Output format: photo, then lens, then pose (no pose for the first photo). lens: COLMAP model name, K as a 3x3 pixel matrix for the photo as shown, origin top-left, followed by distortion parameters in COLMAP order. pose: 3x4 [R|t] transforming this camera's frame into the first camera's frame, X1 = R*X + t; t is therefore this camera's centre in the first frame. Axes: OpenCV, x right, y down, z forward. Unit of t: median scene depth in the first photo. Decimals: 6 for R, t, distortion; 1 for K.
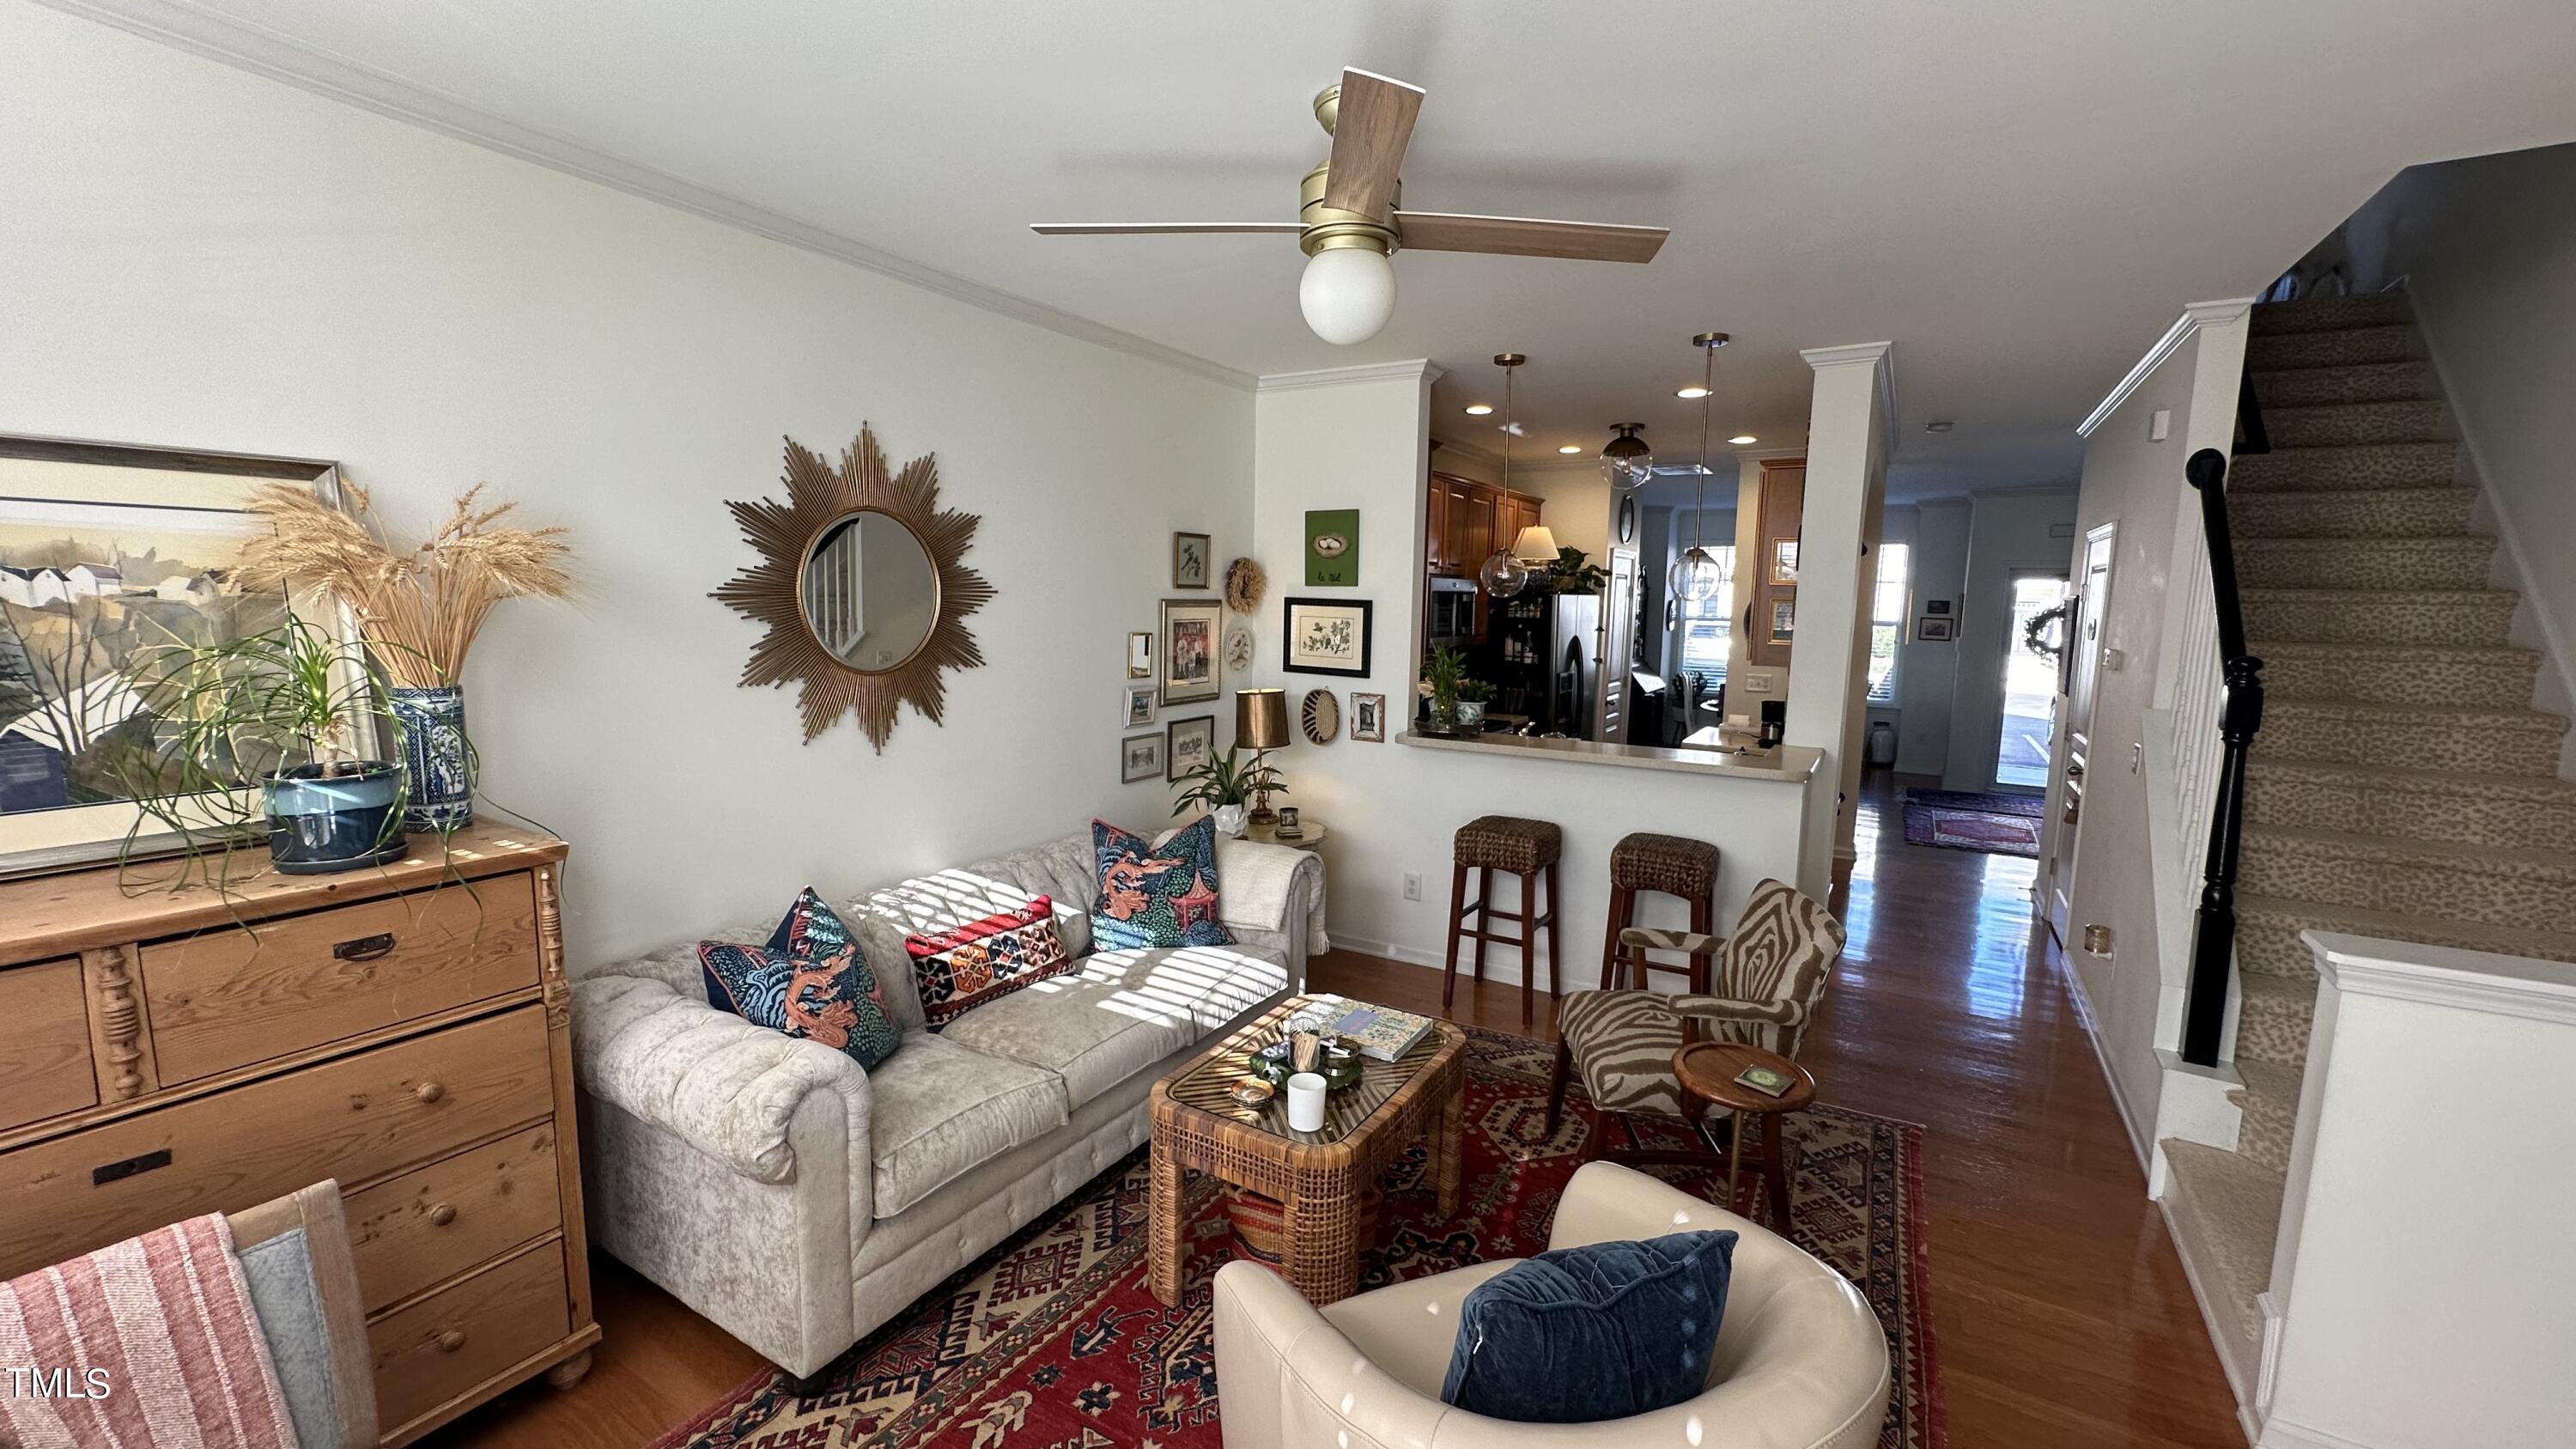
lens RADIAL K [[1024.4, 0, 1302.2], [0, 1024.4, 722.4], [0, 0, 1]] dist [0.004059, 0.000333]
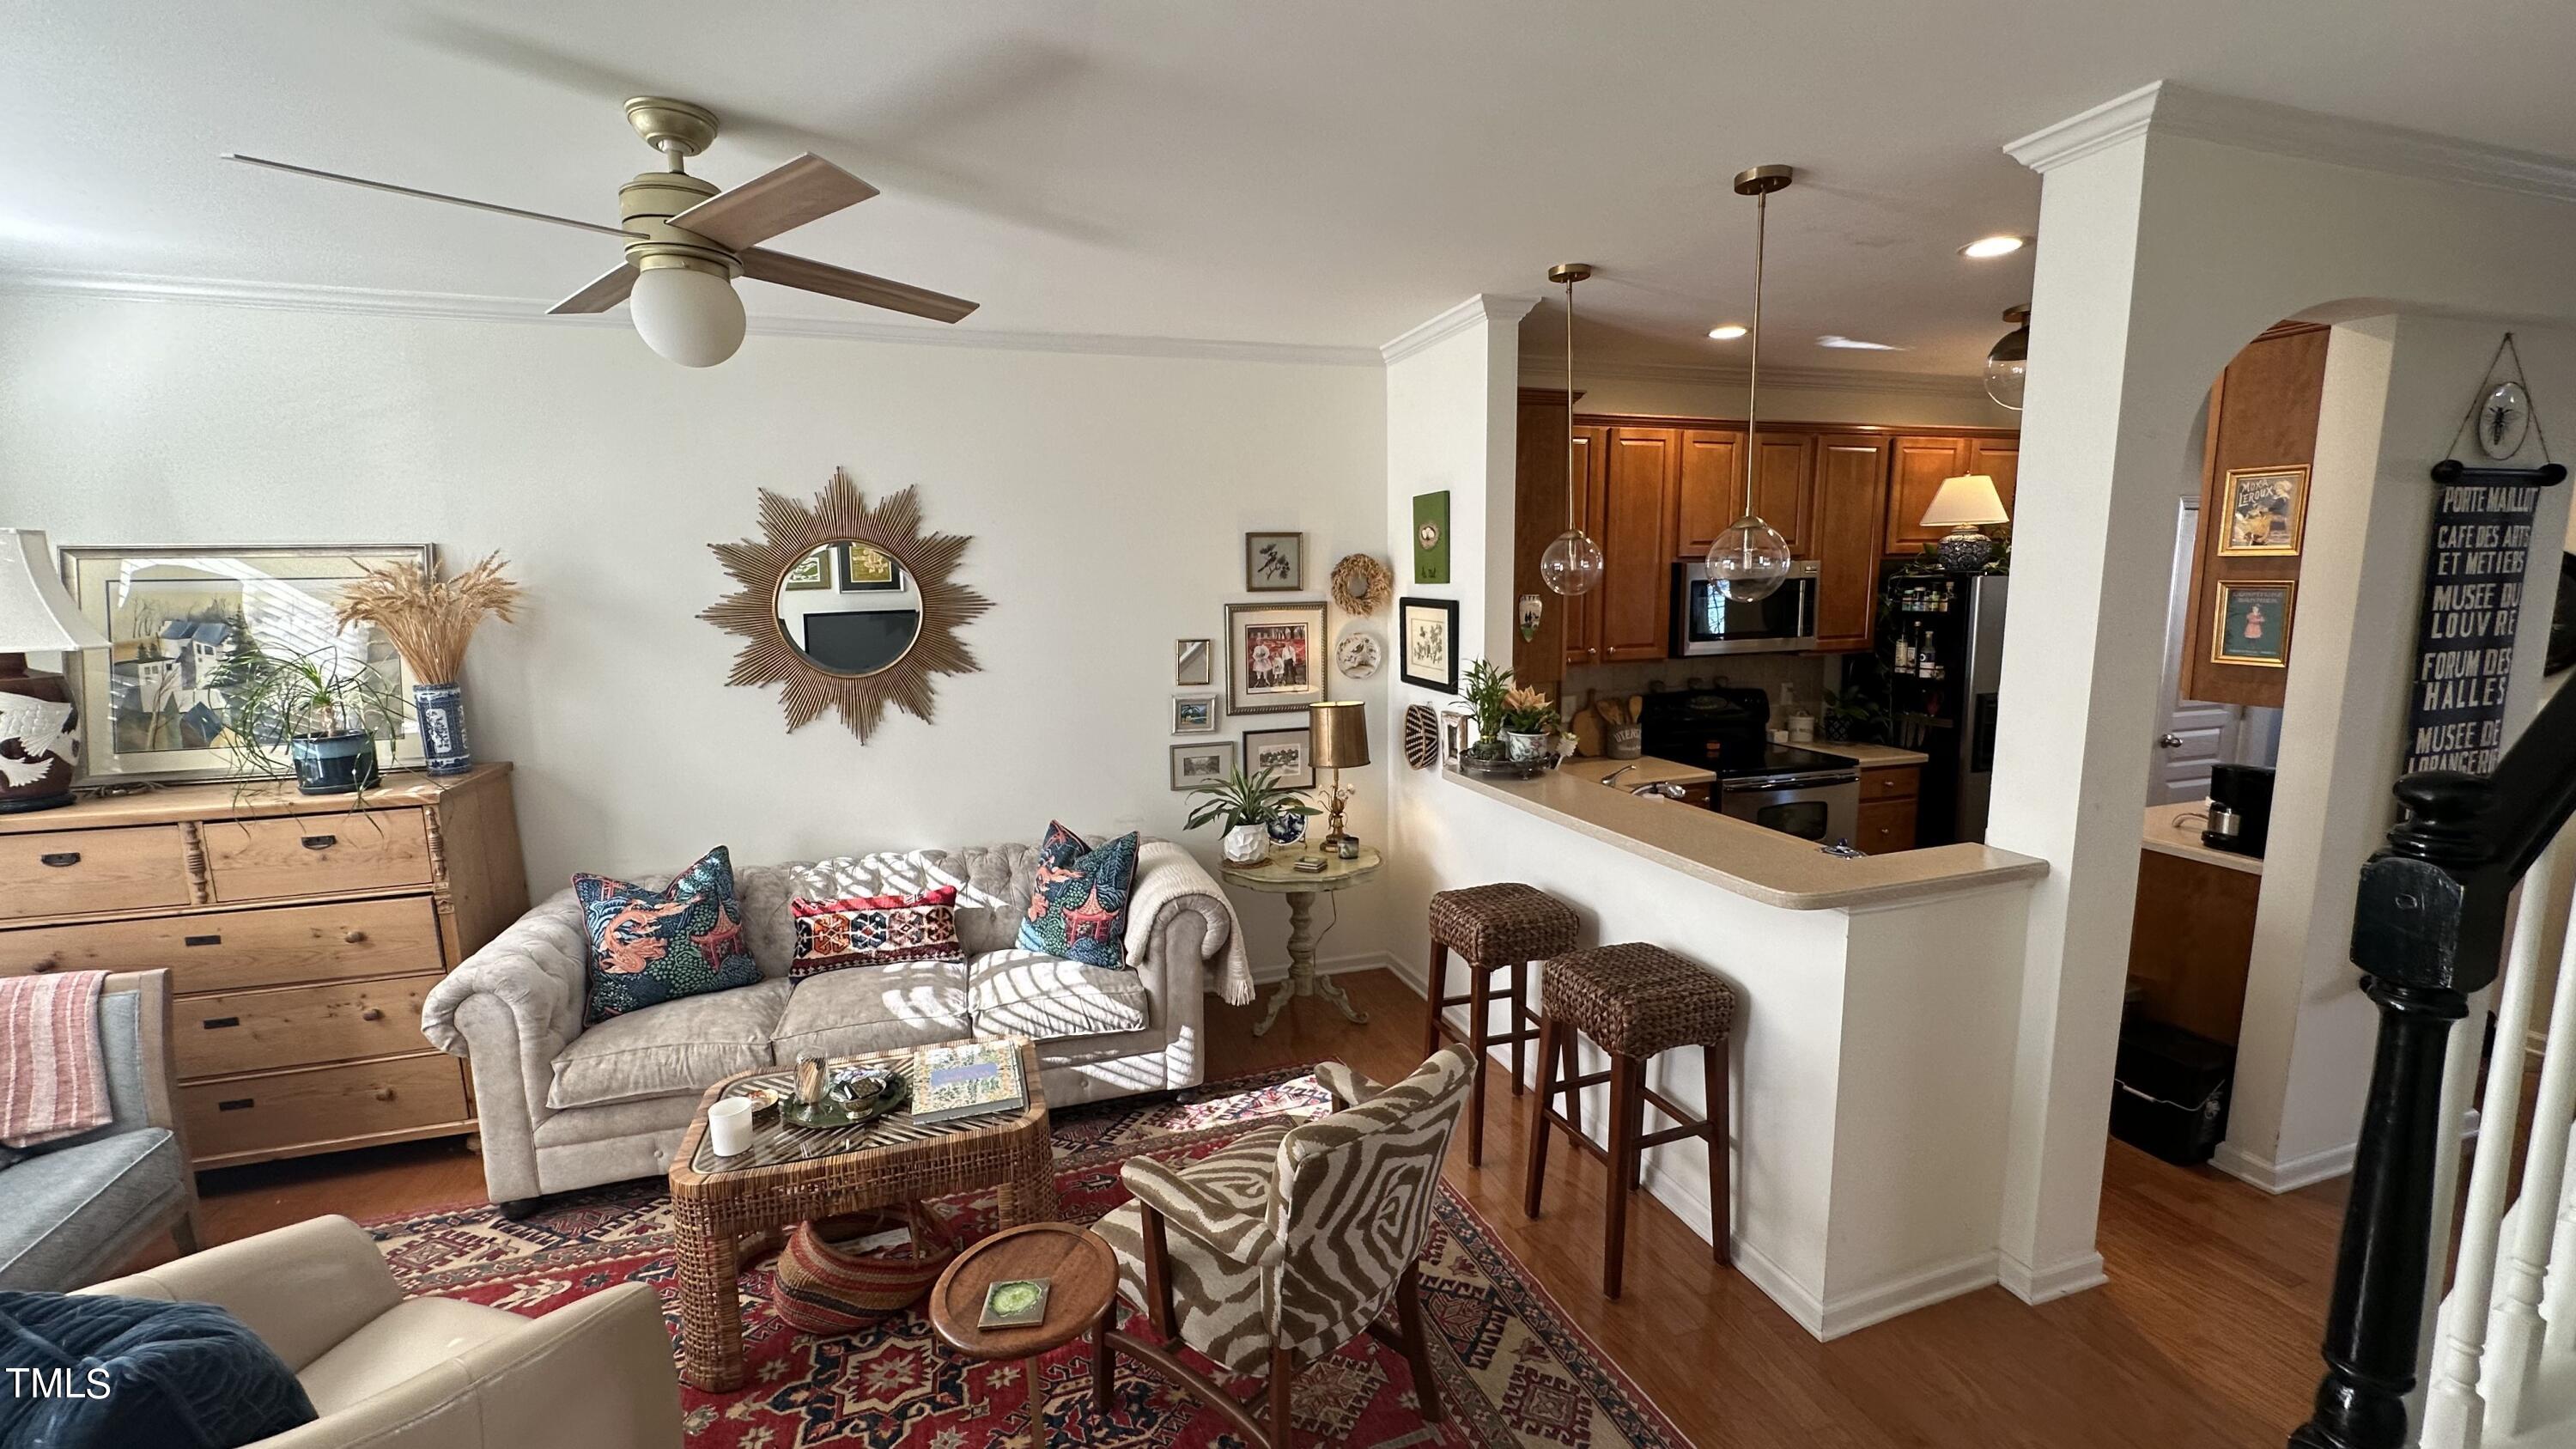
lens RADIAL K [[1024.4, 0, 1286.1], [0, 1024.4, 726.6], [0, 0, 1]] dist [0.004059, 0.000333]
pose [[0.755020, 0.067265, -0.652242, 0.696013], [-0.053257, 0.997729, 0.041245, -0.061600], [0.653535, 0.003596, 0.756888, 0.394545]]
